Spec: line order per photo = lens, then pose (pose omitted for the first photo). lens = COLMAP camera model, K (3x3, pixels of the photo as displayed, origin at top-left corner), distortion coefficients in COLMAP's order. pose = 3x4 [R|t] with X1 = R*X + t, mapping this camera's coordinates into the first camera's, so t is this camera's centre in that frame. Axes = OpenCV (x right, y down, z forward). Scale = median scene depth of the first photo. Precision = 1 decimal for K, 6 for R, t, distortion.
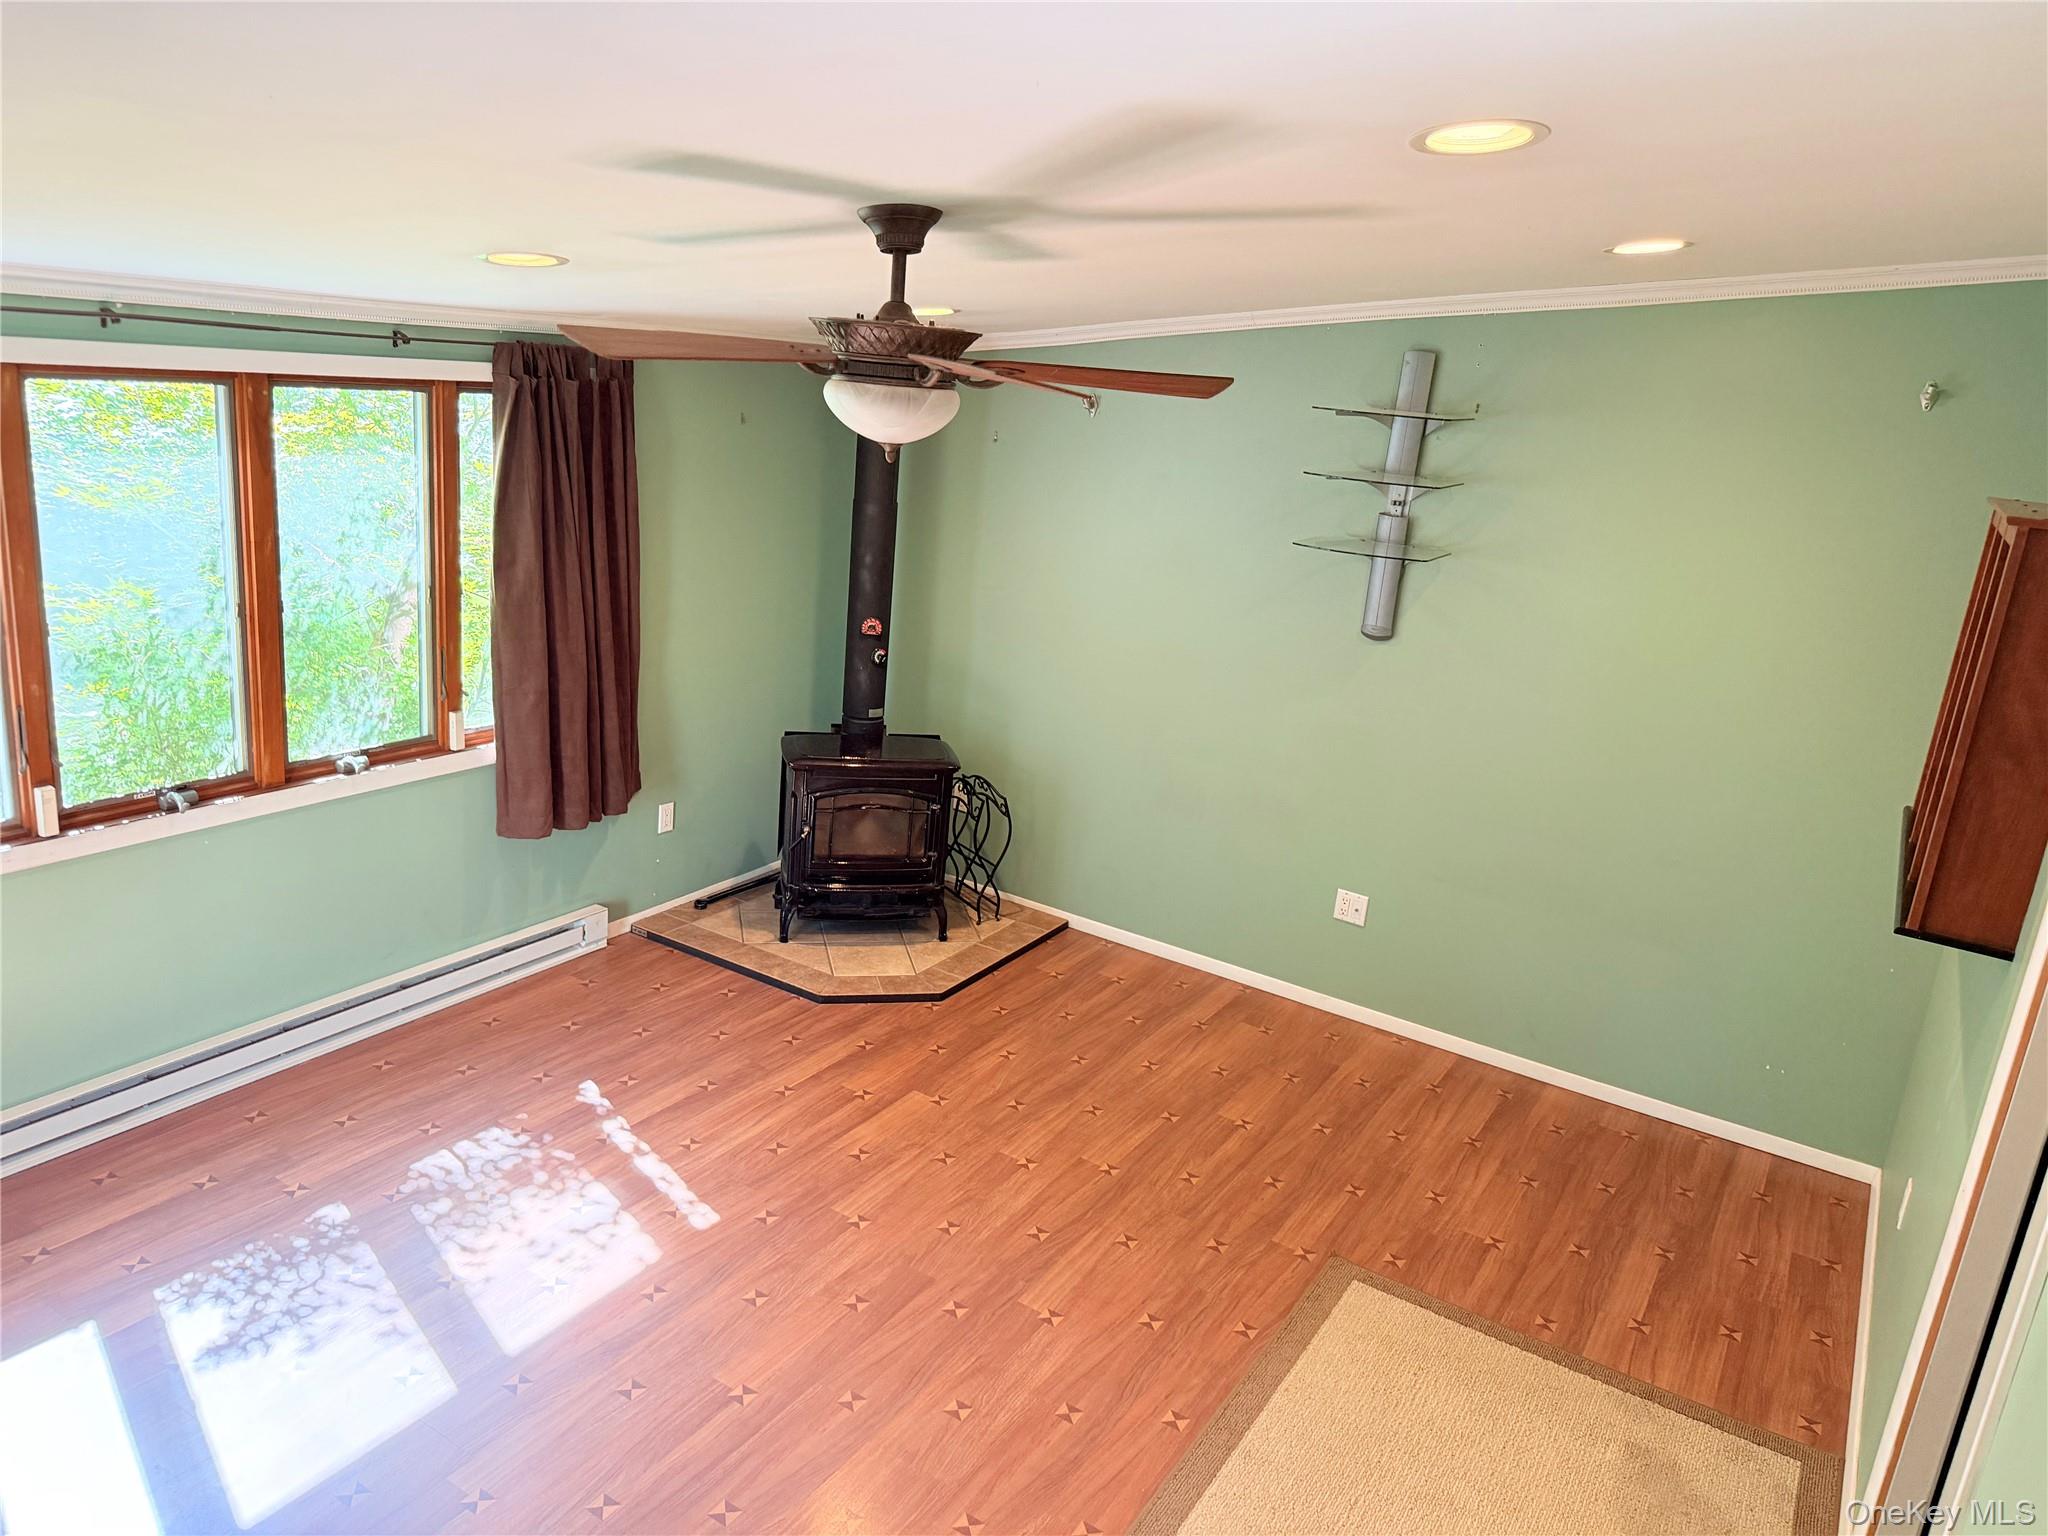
lens RADIAL K [[1440.7, 0, 1023.9], [0, 1440.7, 759.6], [0, 0, 1]] dist [0.000675, -0.003646]
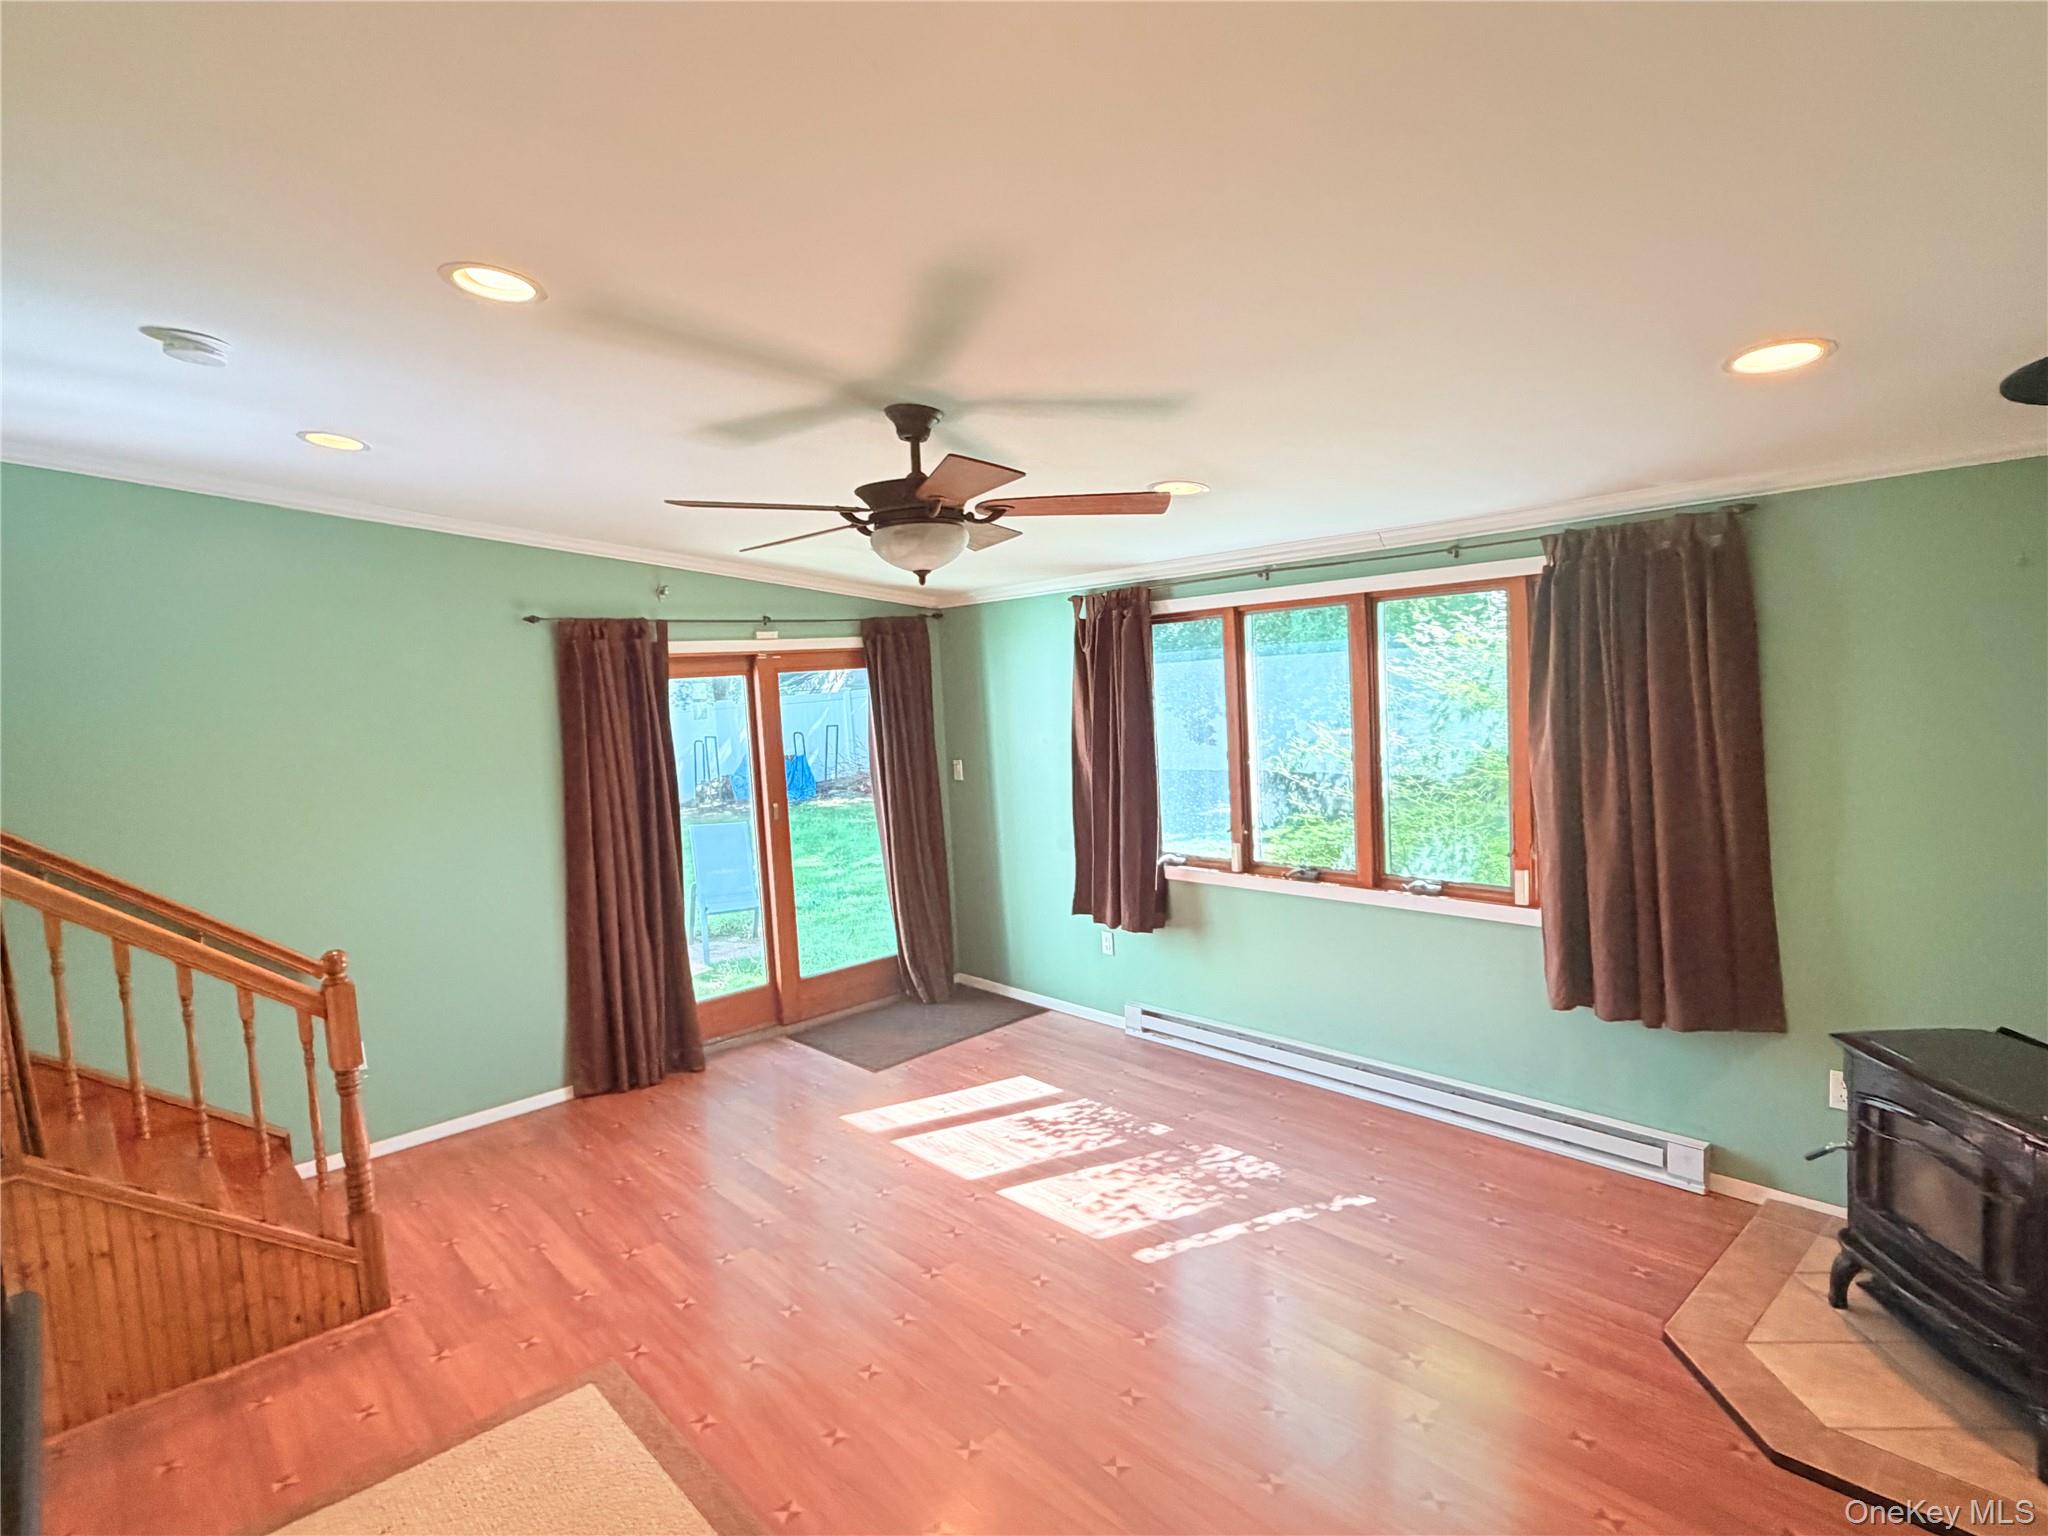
lens RADIAL K [[1099.8, 0, 979.3], [0, 1099.8, 764.1], [0, 0, 1]] dist [0.013903, -0.000115]
pose [[-0.298606, 0.003564, -0.954370, 0.662729], [-0.231893, 0.969754, 0.076177, -0.099531], [0.925775, 0.244058, -0.288748, 1.032496]]
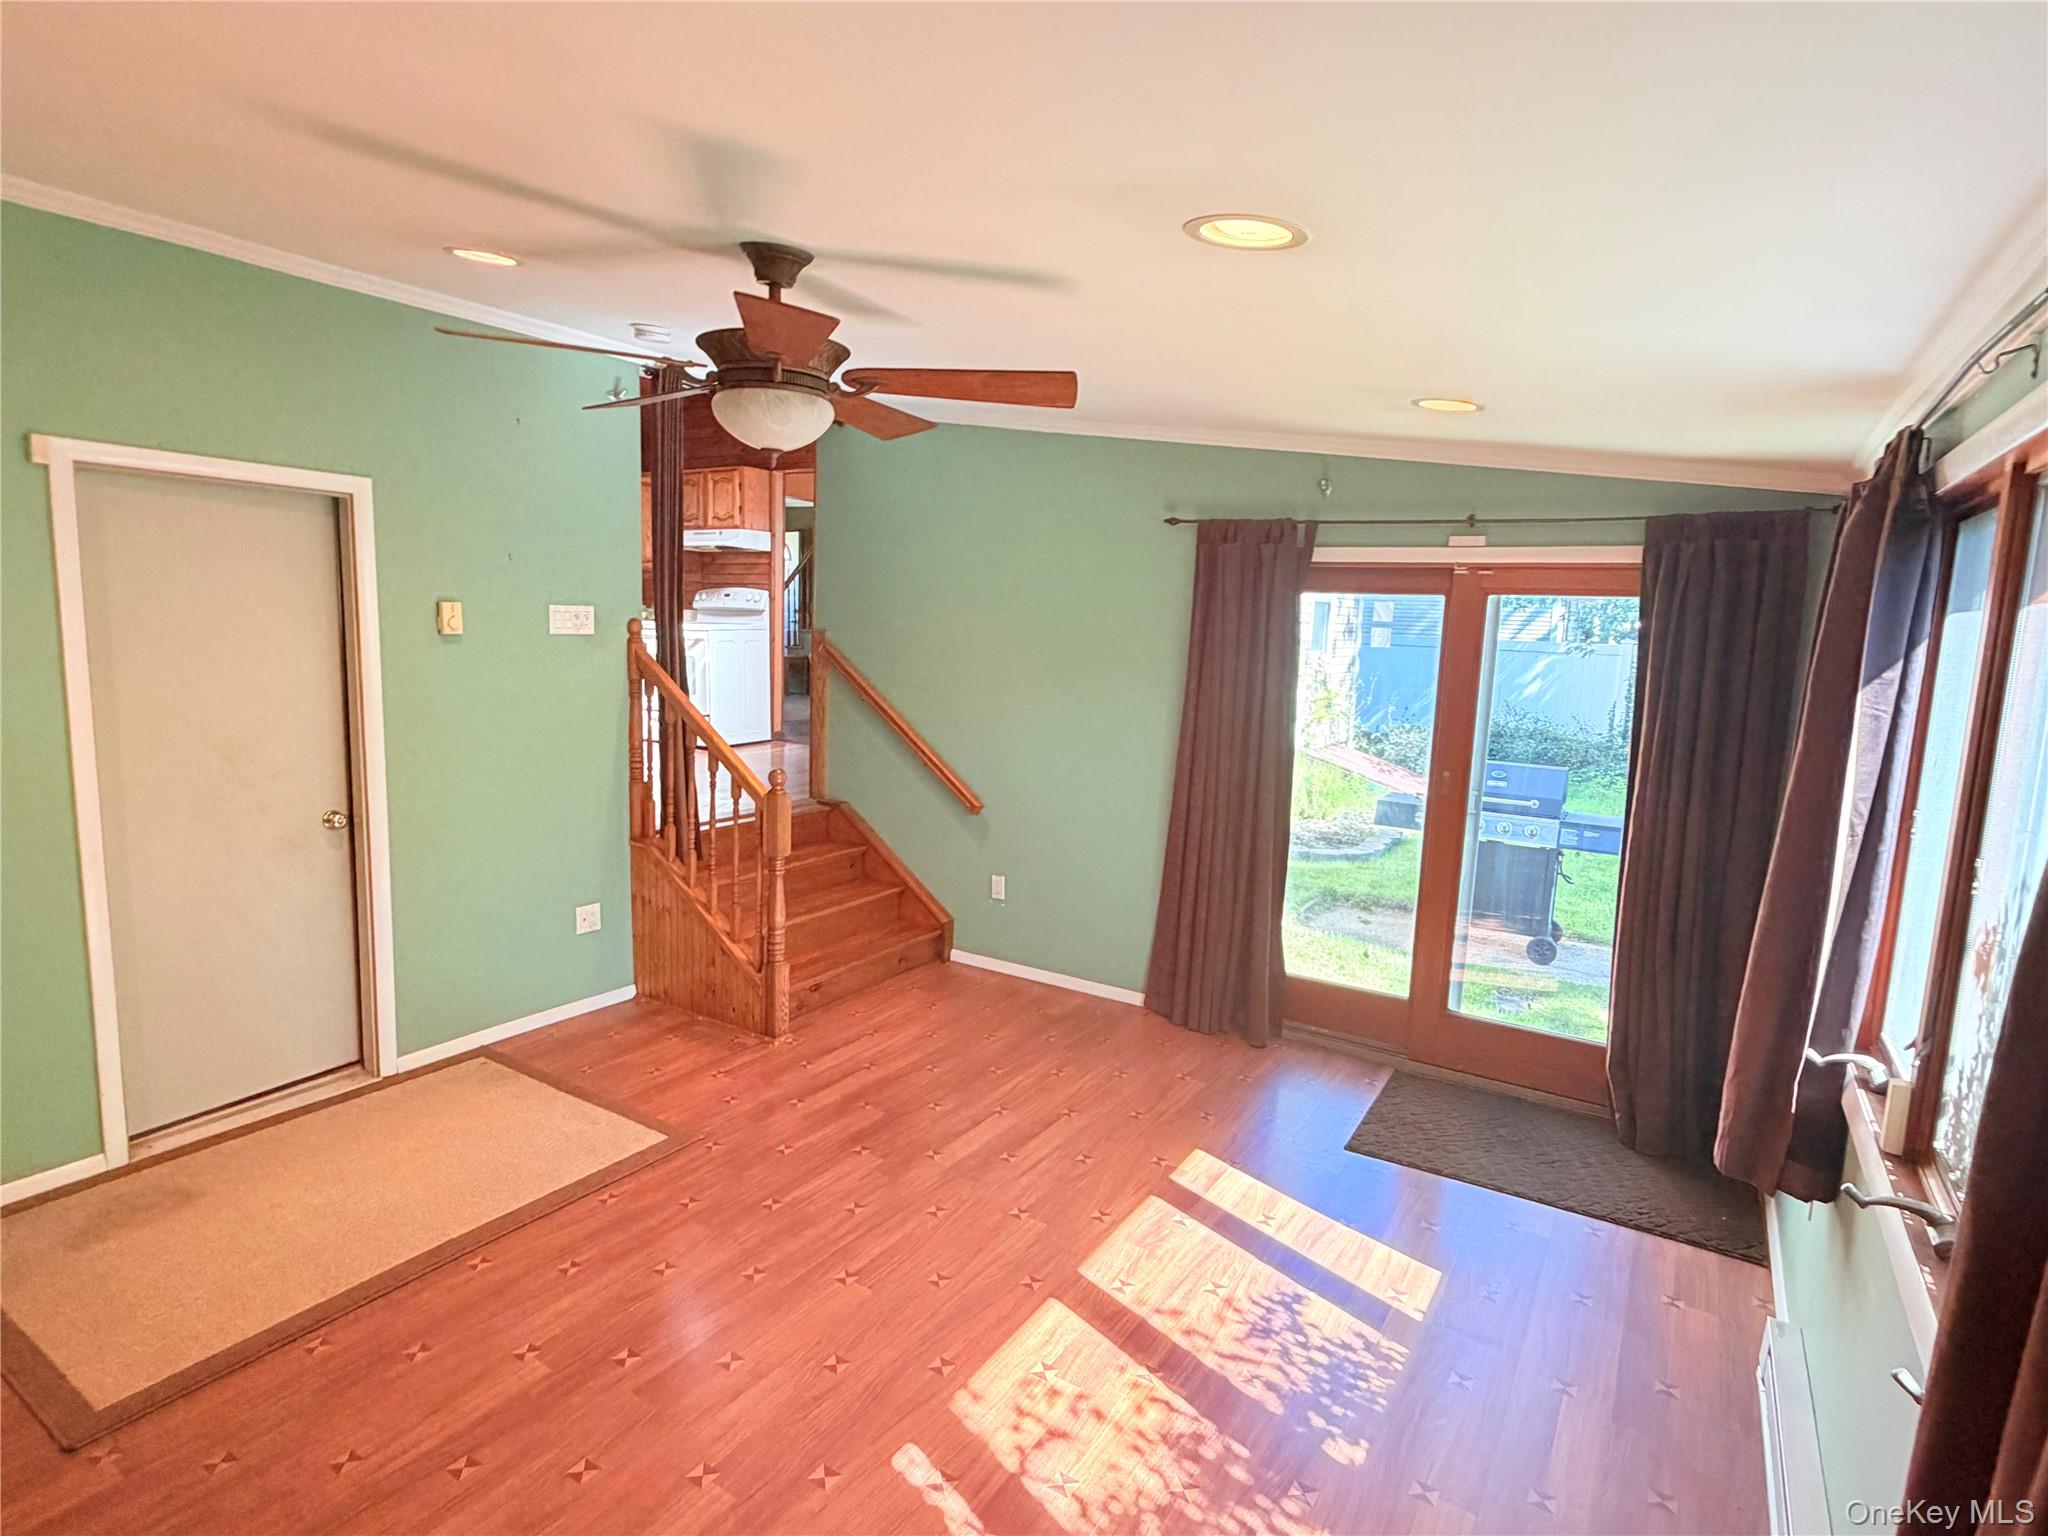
lens RADIAL K [[1099.8, 0, 979.3], [0, 1099.8, 764.1], [0, 0, 1]] dist [0.013903, -0.000115]
pose [[-0.992001, -0.126214, 0.002073, -0.212604], [-0.114568, 0.907120, 0.404978, -0.271266], [-0.052994, 0.401501, -0.914324, 1.392943]]
